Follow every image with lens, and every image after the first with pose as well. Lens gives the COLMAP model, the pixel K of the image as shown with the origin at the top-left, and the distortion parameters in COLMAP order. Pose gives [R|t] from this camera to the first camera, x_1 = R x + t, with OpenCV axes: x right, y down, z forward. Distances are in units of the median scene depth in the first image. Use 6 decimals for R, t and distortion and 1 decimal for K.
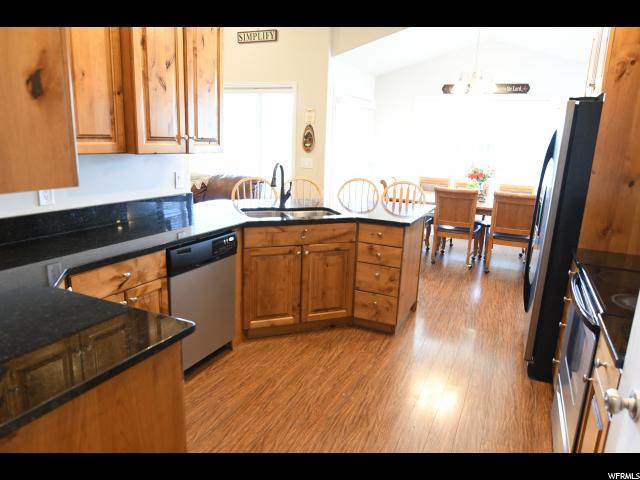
lens RADIAL K [[440.5, 0, 320.4], [0, 440.5, 240.6], [0, 0, 1]] dist [-0.017349, -0.007747]
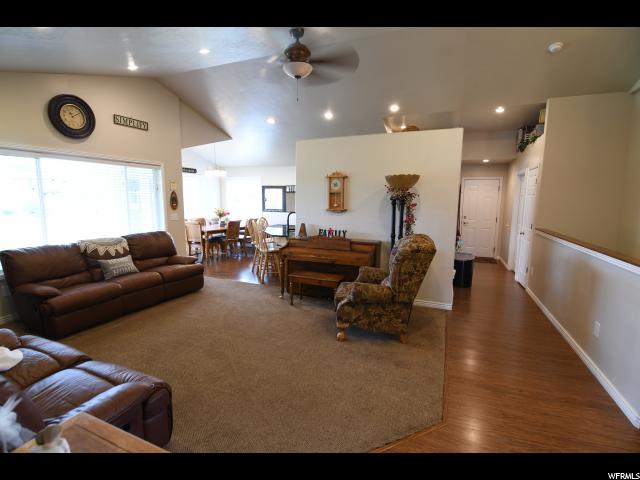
lens RADIAL K [[310.1, 0, 325.8], [0, 310.1, 237.3], [0, 0, 1]] dist [-0.004493, -0.001789]
pose [[-0.047154, -0.169716, 0.984364, -1.102625], [0.209616, 0.961837, 0.175873, -0.189095], [-0.976646, 0.214632, -0.009779, 0.535522]]
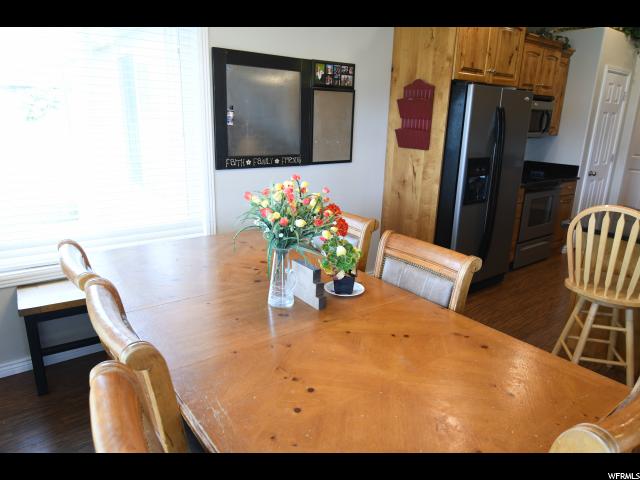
lens RADIAL K [[440.5, 0, 320.2], [0, 440.5, 240.3], [0, 0, 1]] dist [-0.017349, -0.007747]
pose [[-0.878464, -0.194030, 0.436639, 0.218939], [0.041972, 0.878967, 0.475031, -0.271944], [-0.475962, 0.435624, -0.763997, 1.206566]]
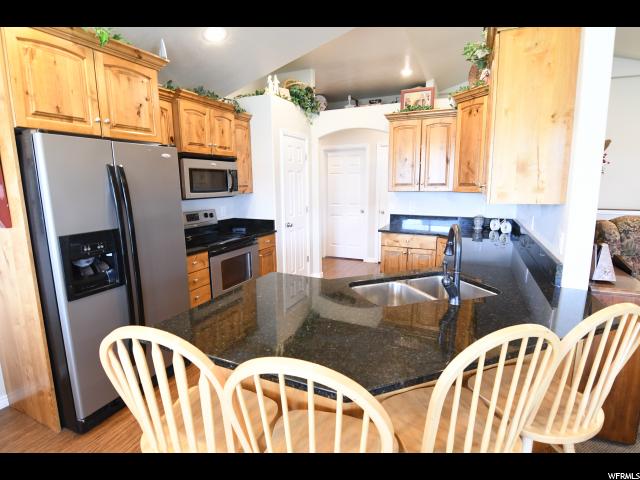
lens RADIAL K [[333.9, 0, 320.7], [0, 333.9, 239.8], [0, 0, 1]] dist [-0.022304, -0.001157]
pose [[-0.999204, -0.036064, -0.017031, 0.079168], [-0.039845, 0.921269, 0.386879, -0.205841], [0.001738, 0.387250, -0.921973, 0.894266]]
